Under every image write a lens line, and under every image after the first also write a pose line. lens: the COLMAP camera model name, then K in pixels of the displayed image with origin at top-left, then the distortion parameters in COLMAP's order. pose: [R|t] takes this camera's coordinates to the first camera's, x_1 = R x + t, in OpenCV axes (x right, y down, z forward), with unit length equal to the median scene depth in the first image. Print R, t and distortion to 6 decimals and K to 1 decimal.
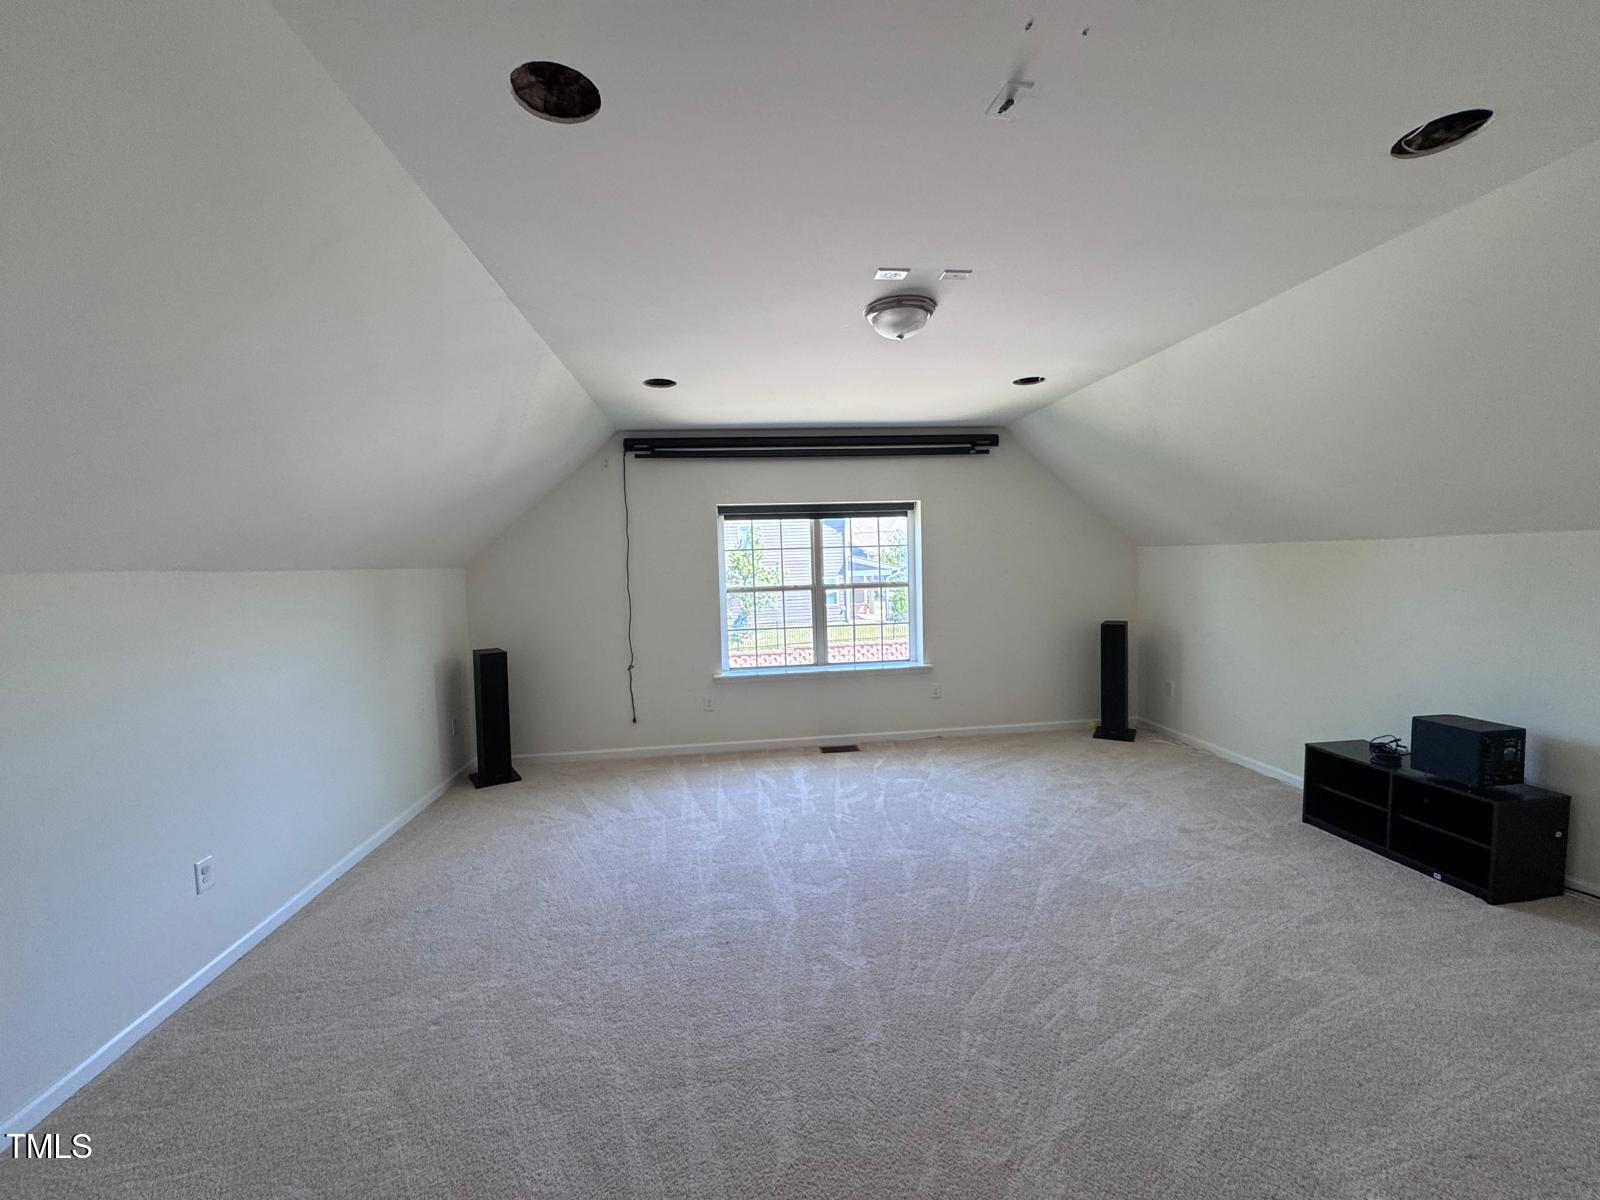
lens RADIAL K [[652.0, 0, 800.0], [0, 652.0, 600.0], [0, 0, 1]] dist [-0.001344, 0.000266]
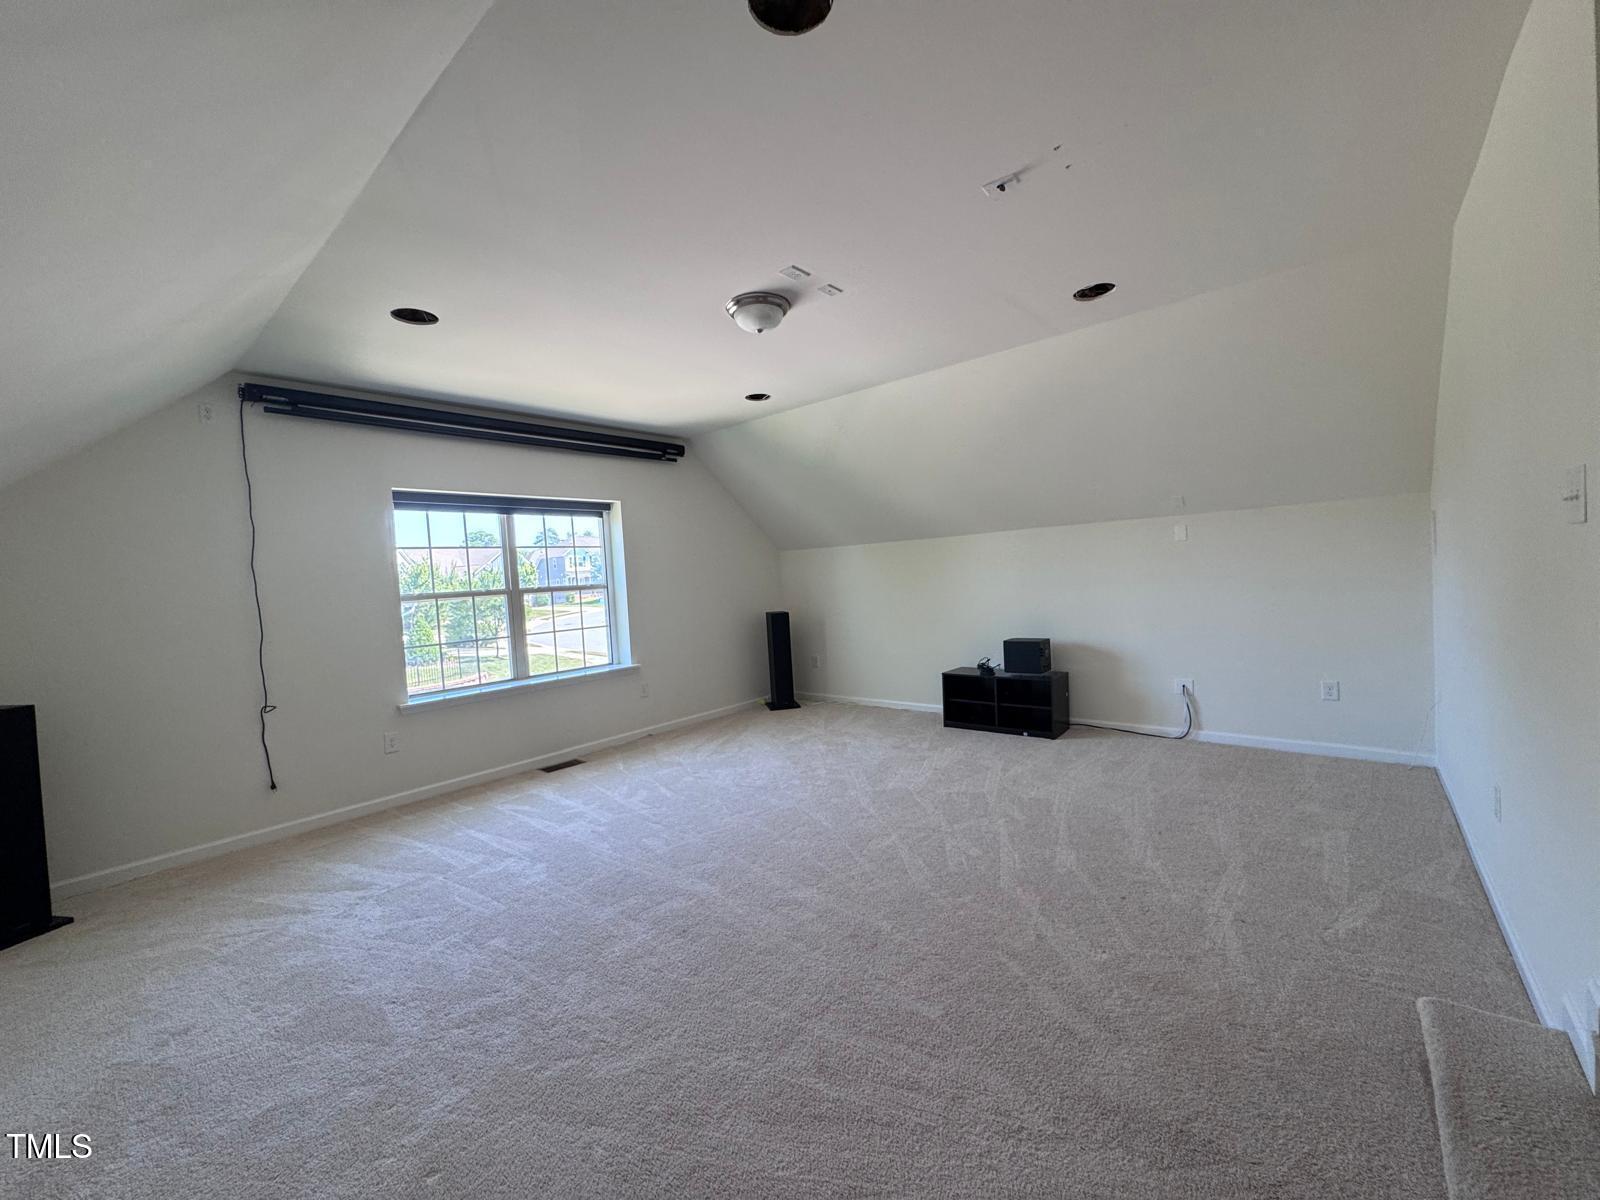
lens RADIAL K [[652.0, 0, 800.0], [0, 652.0, 600.0], [0, 0, 1]] dist [-0.001344, 0.000266]
pose [[0.724637, -0.035483, 0.688217, -0.373586], [0.078308, 0.996445, -0.031077, 0.062484], [-0.684667, 0.076412, 0.724839, 0.114175]]
